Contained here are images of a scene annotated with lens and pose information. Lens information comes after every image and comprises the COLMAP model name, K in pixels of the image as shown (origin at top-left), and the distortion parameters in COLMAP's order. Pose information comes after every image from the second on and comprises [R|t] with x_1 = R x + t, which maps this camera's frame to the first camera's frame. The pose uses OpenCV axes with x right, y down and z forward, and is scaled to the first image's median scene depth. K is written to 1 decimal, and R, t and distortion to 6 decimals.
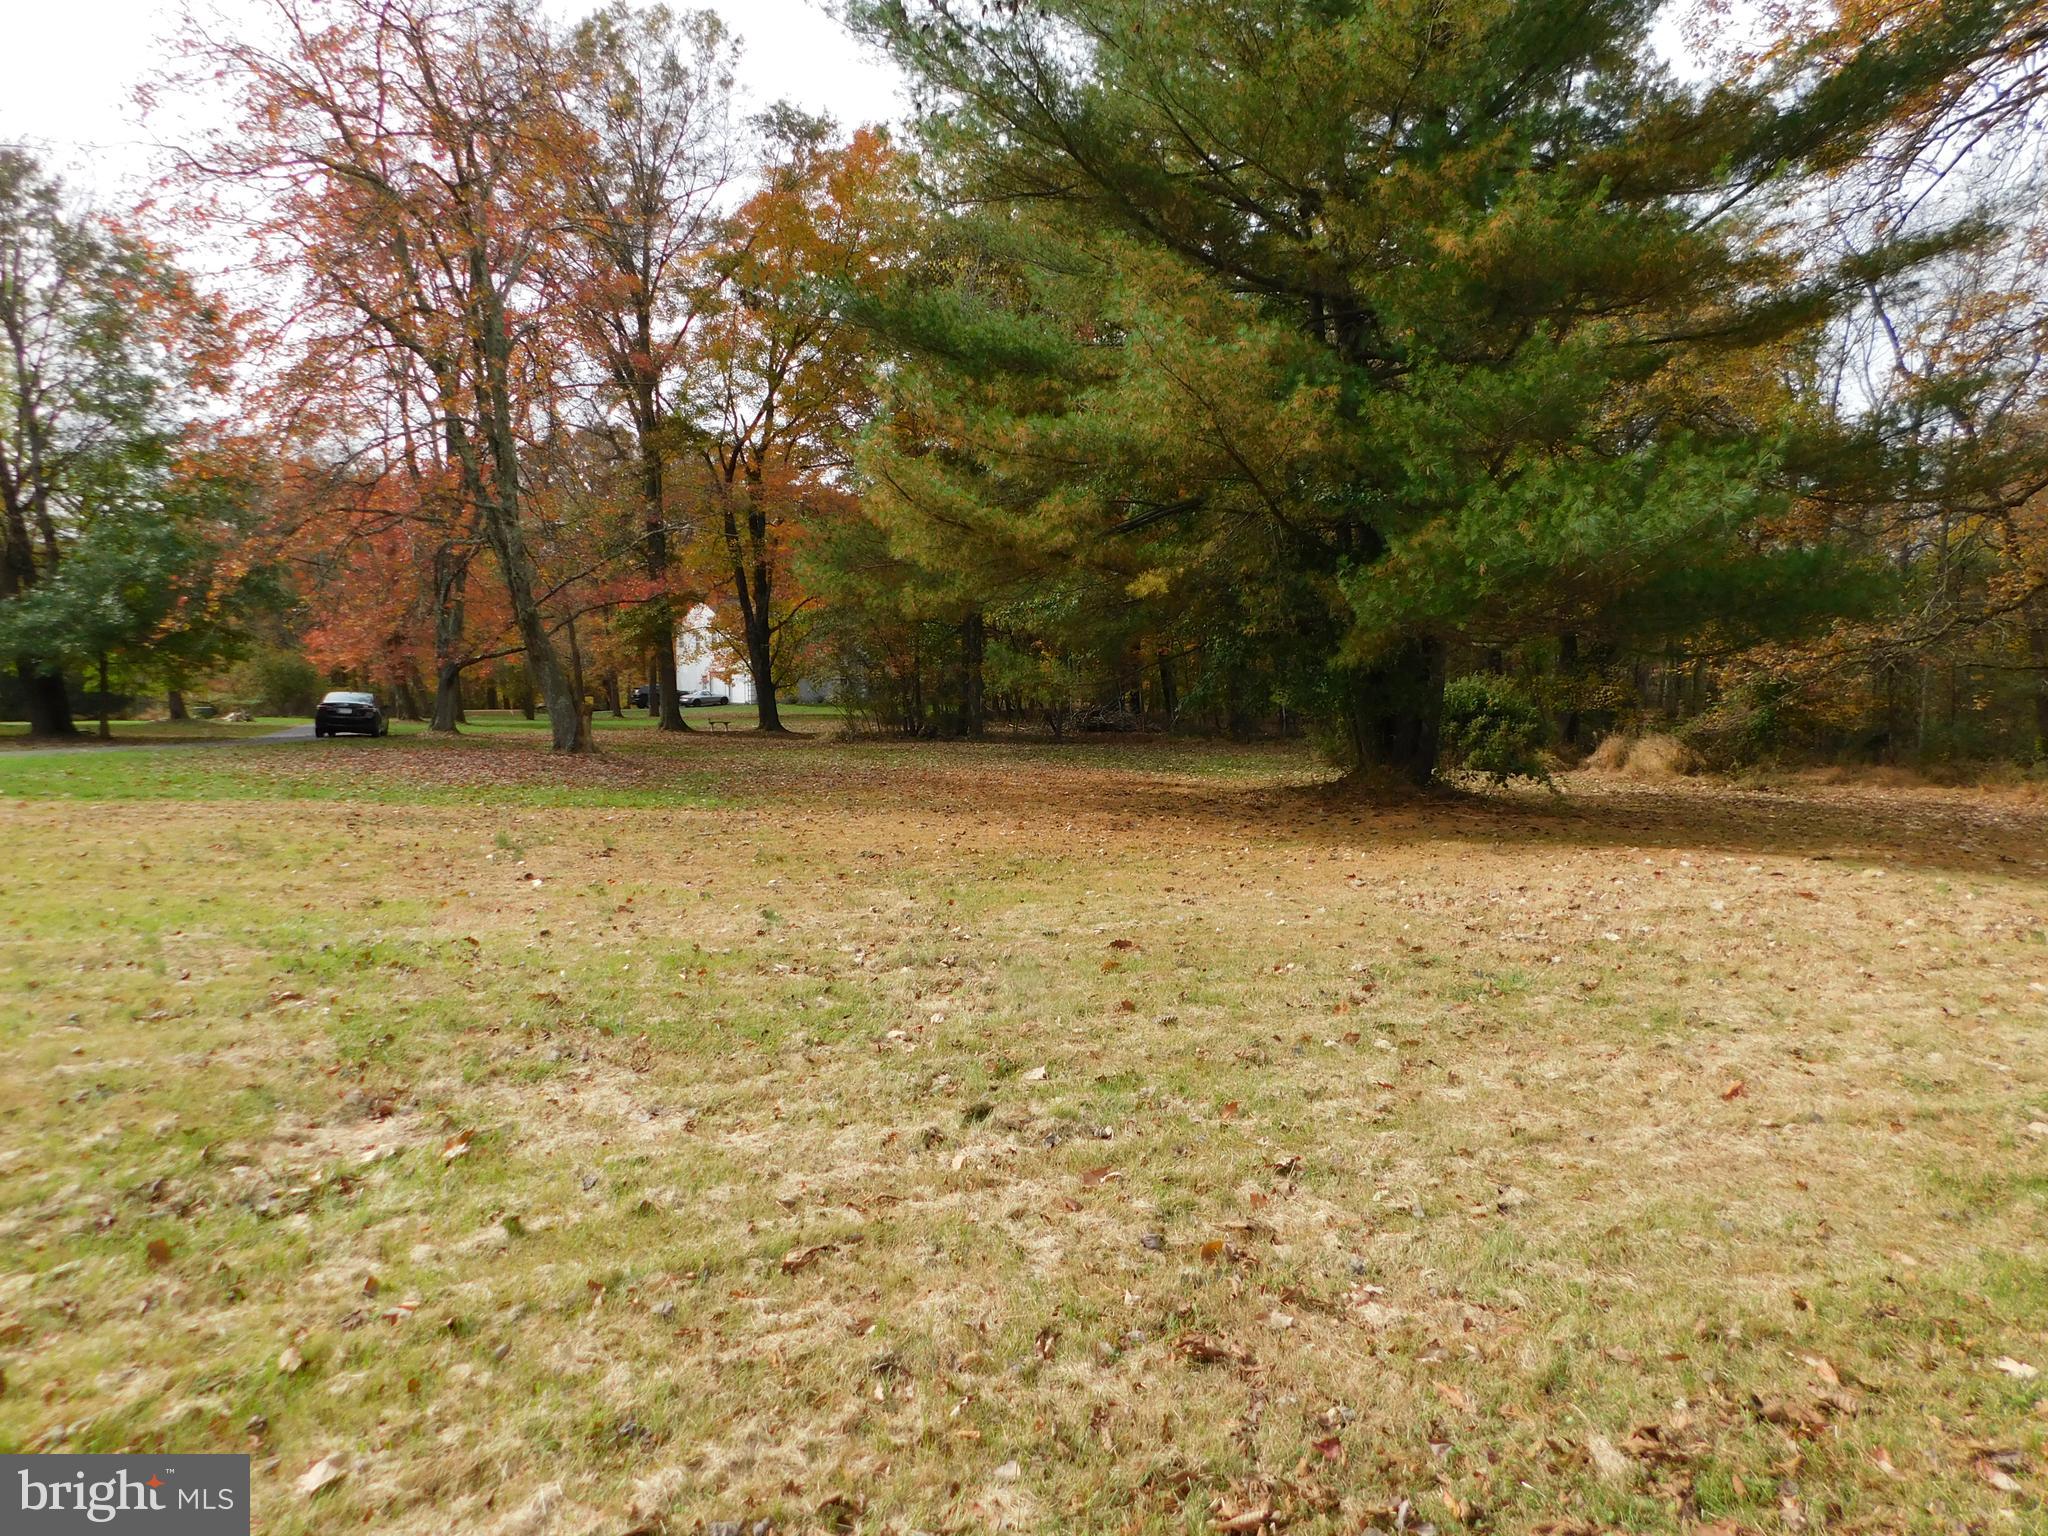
lens RADIAL K [[1360.1, 0, 1024.0], [0, 1360.1, 768.0], [0, 0, 1]] dist [-0.059736, 0.052099]
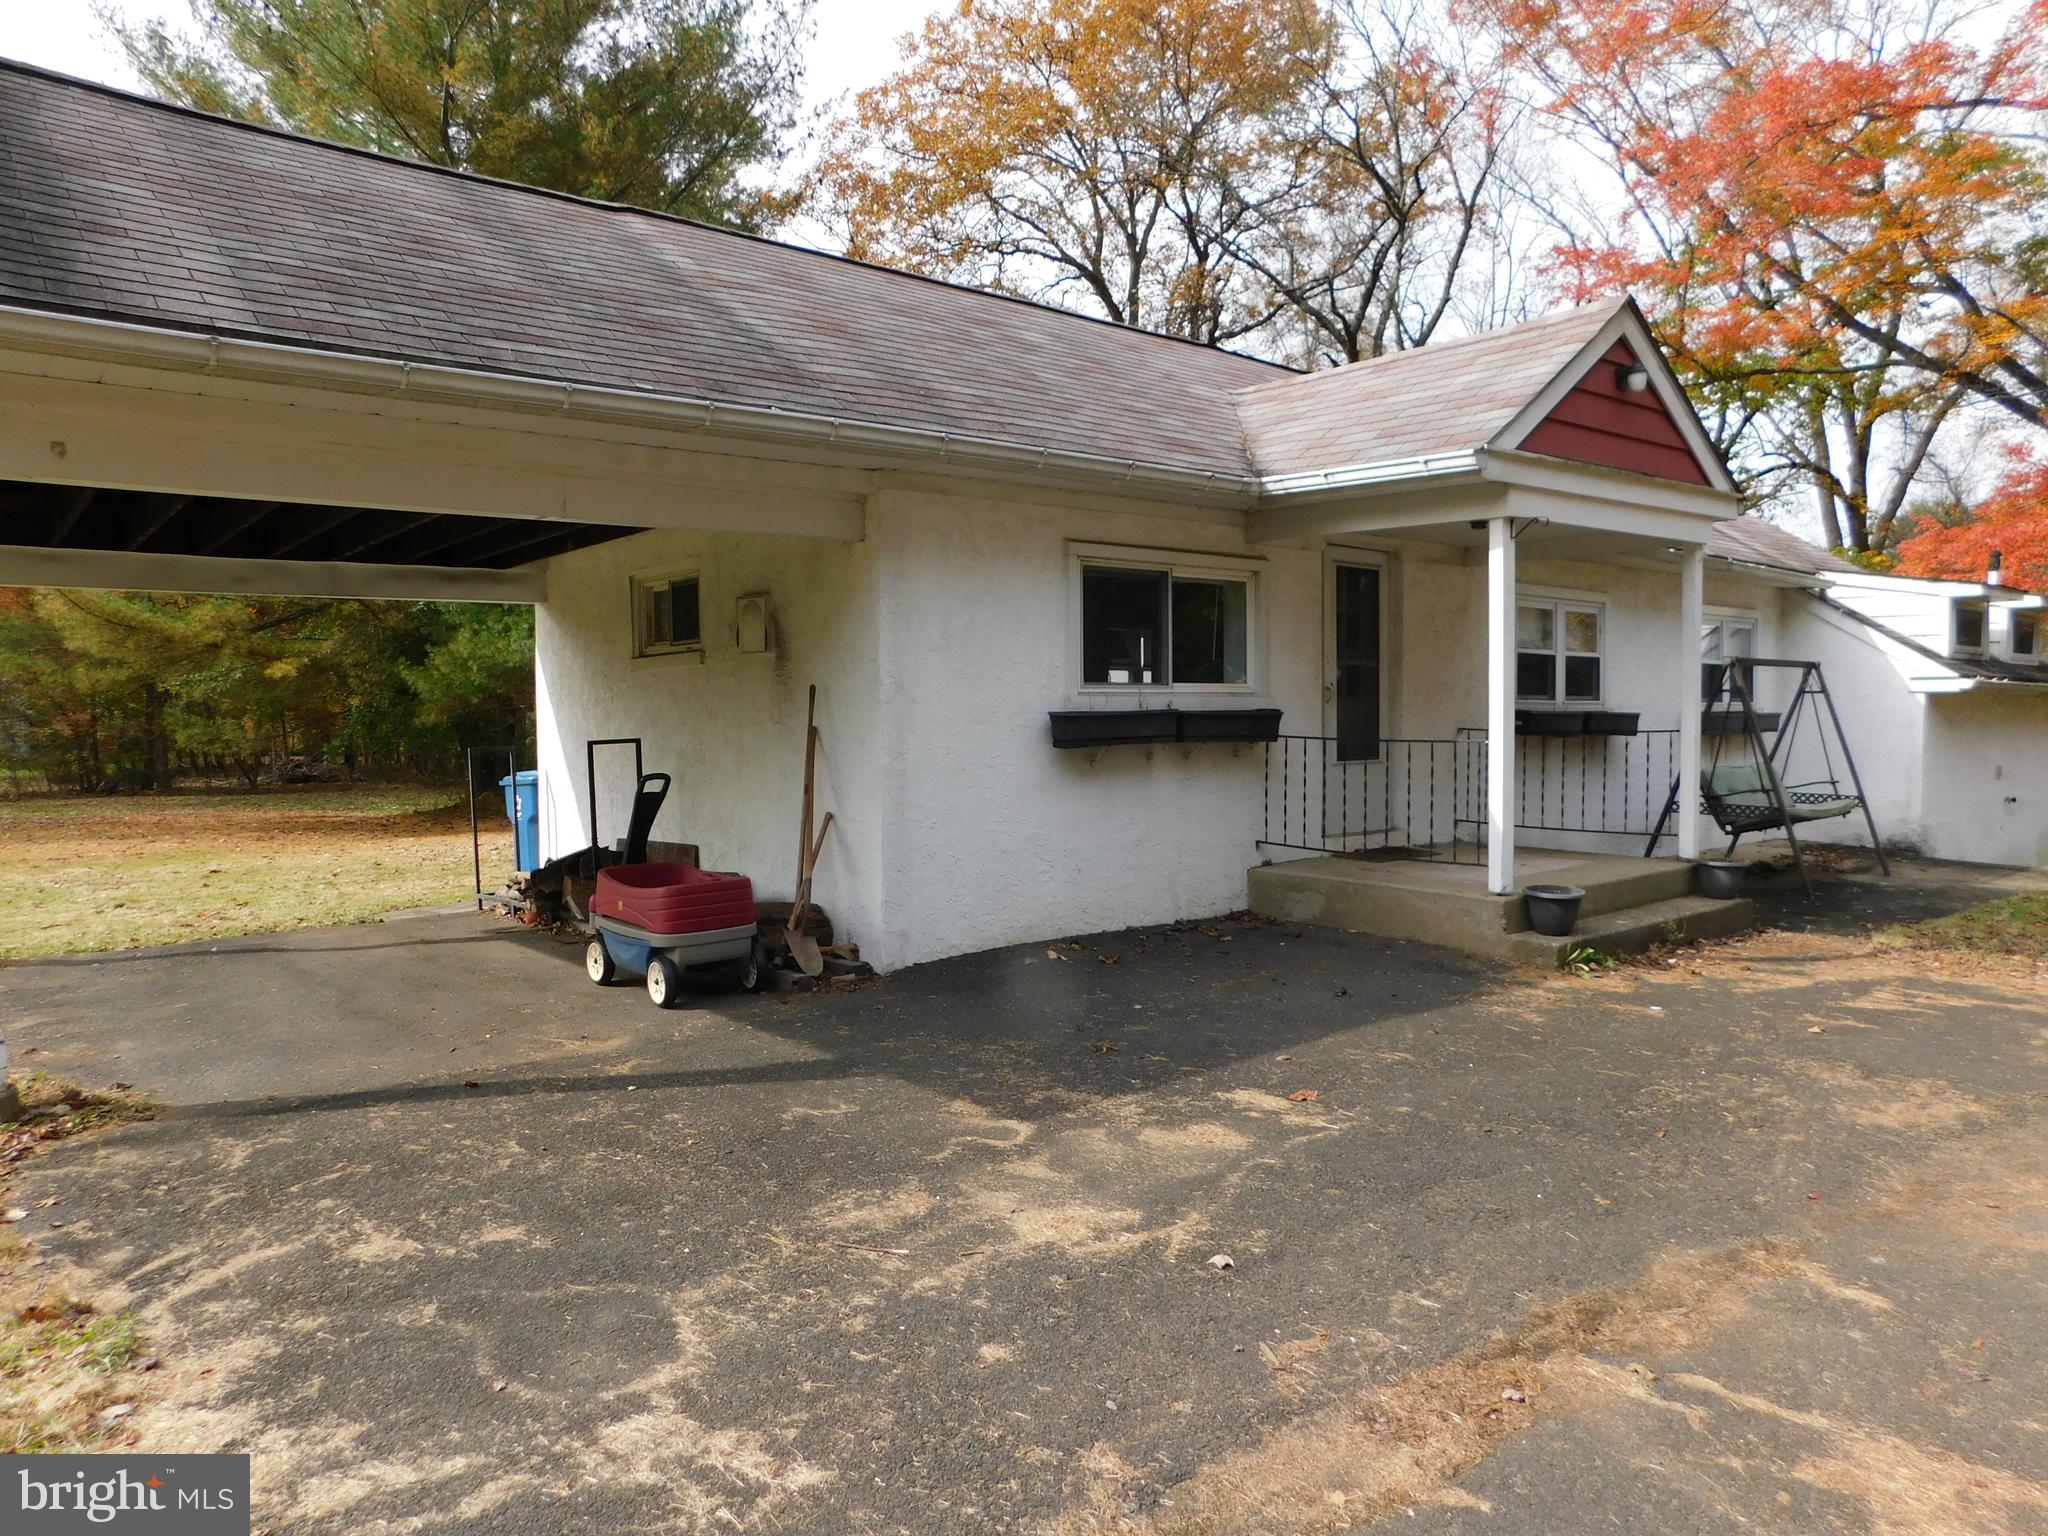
lens RADIAL K [[1360.1, 0, 1024.0], [0, 1360.1, 768.0], [0, 0, 1]] dist [-0.059736, 0.052099]
pose [[0.863736, -0.029928, 0.503055, 0.047709], [0.047325, 0.998641, -0.021846, 0.033272], [-0.501717, 0.042676, 0.863979, -0.555112]]
